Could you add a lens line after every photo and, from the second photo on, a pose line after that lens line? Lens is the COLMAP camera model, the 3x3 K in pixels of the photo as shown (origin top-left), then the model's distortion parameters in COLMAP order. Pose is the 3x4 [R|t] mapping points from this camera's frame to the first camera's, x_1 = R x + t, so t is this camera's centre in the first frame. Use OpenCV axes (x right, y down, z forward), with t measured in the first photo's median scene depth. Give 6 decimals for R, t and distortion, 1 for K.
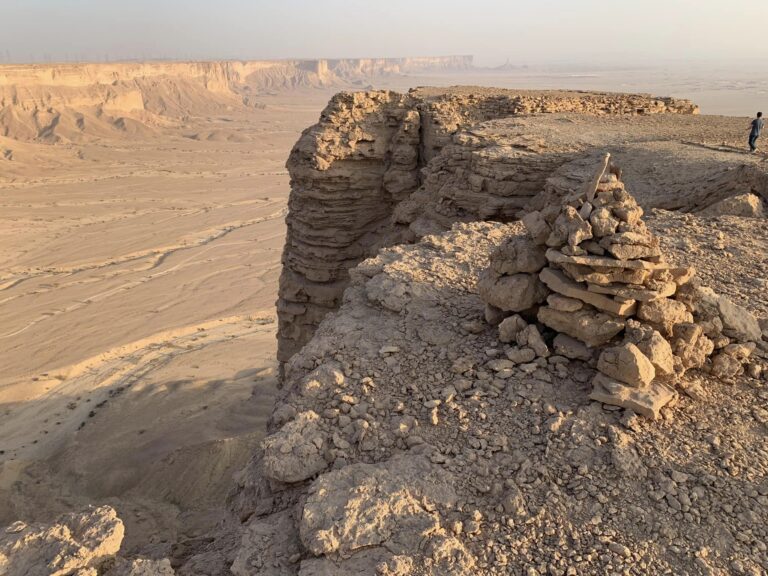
lens RADIAL K [[620.7, 0, 373.3], [0, 620.7, 288.7], [0, 0, 1]] dist [0.003017, 0.001189]
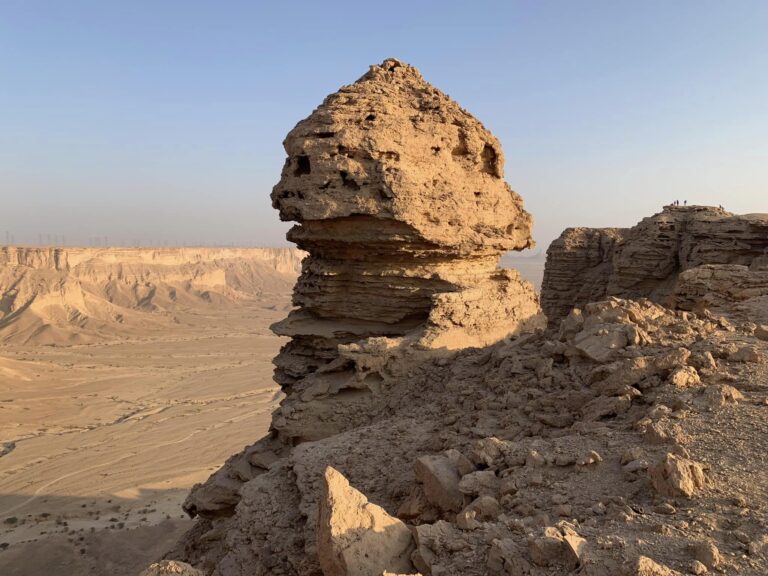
lens RADIAL K [[623.4, 0, 384.0], [0, 623.4, 288.0], [0, 0, 1]] dist [0.027901, -0.038597]
pose [[0.999331, 0.013424, -0.034022, -0.054133], [-0.022682, 0.957198, -0.288543, 0.055145], [0.028692, 0.289121, 0.956862, -0.118242]]
